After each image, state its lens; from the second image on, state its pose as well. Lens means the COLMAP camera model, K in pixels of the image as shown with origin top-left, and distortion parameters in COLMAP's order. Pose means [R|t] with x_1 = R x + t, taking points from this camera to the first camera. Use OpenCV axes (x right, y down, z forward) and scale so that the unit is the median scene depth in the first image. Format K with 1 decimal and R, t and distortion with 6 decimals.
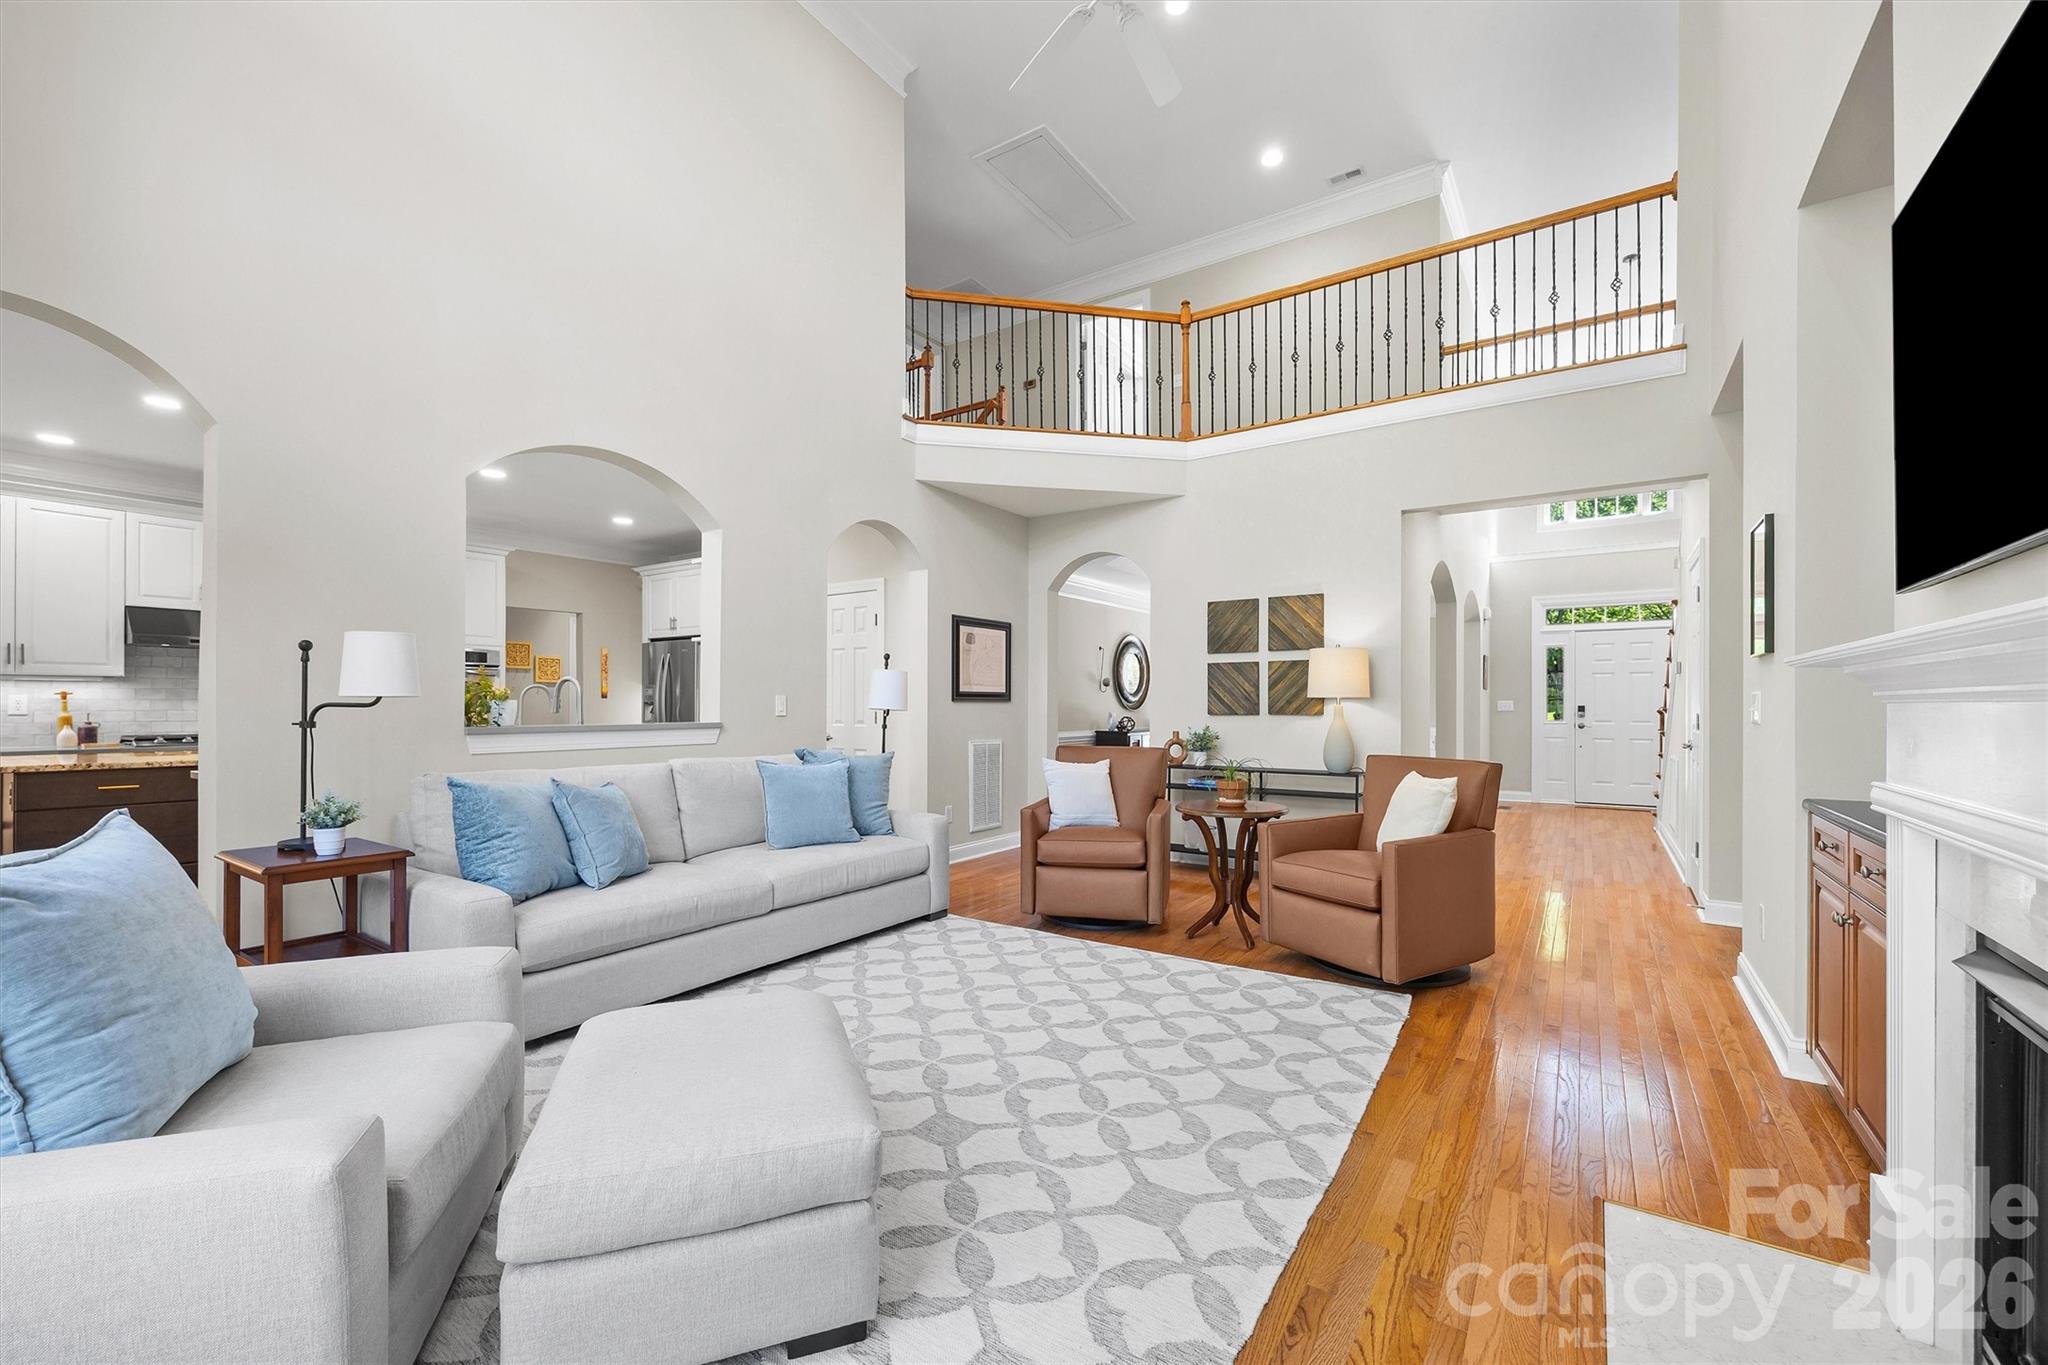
lens RADIAL K [[827.2, 0, 1025.0], [0, 827.2, 695.2], [0, 0, 1]] dist [0.001099, 0.000479]
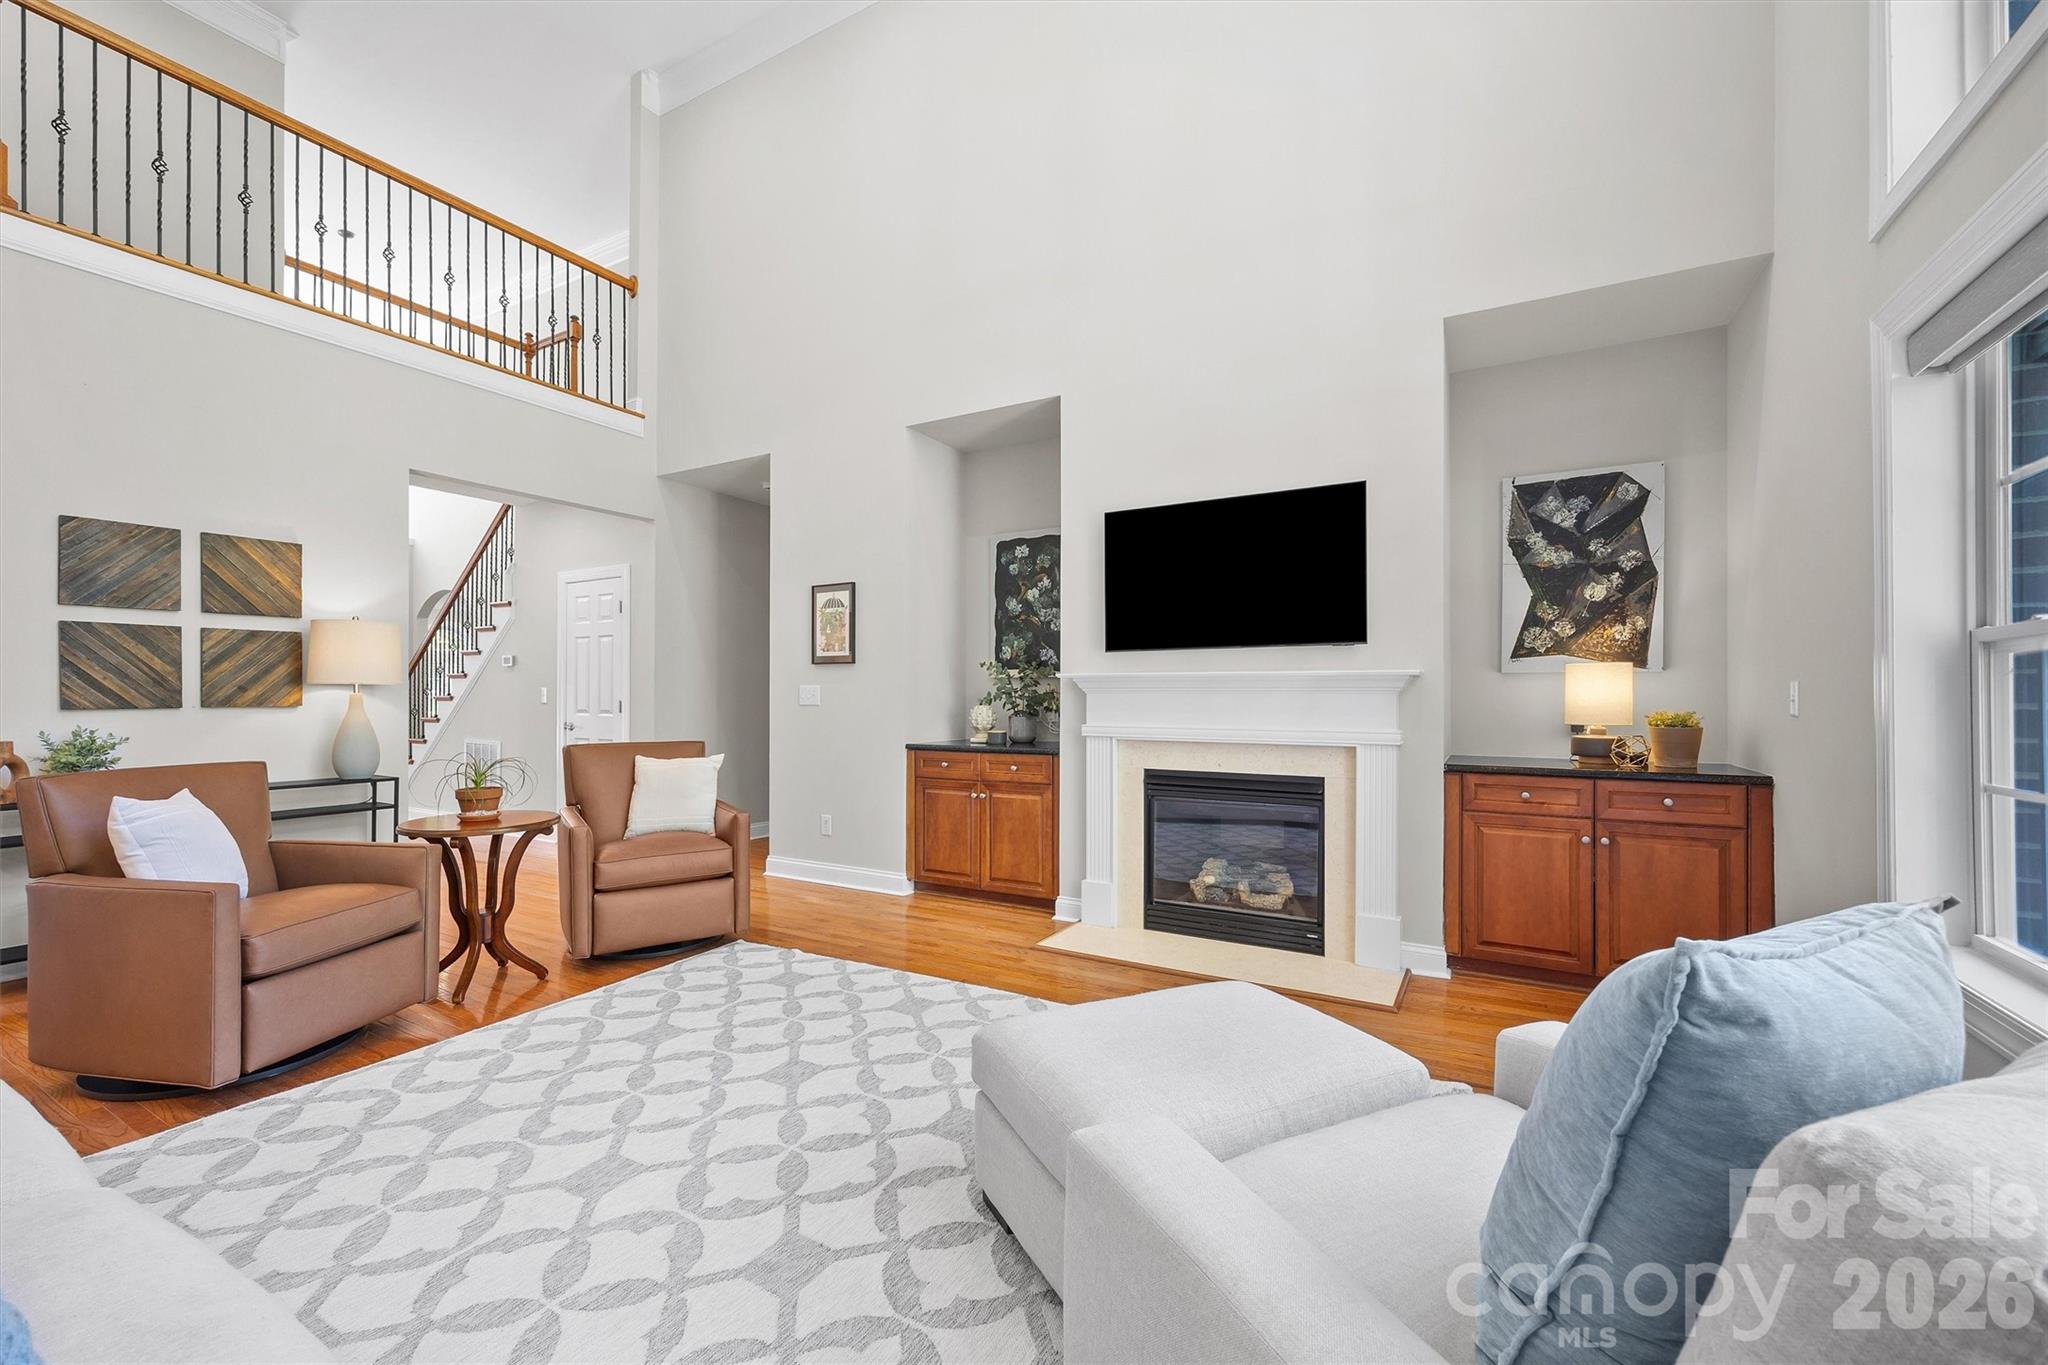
lens RADIAL K [[827.2, 0, 1022.4], [0, 827.2, 695.2], [0, 0, 1]] dist [0.001099, 0.000479]
pose [[-0.071983, -0.000965, 0.997405, -0.687893], [-0.015954, 0.999873, -0.000184, 0.005169], [-0.997278, -0.015926, -0.071989, 0.633346]]
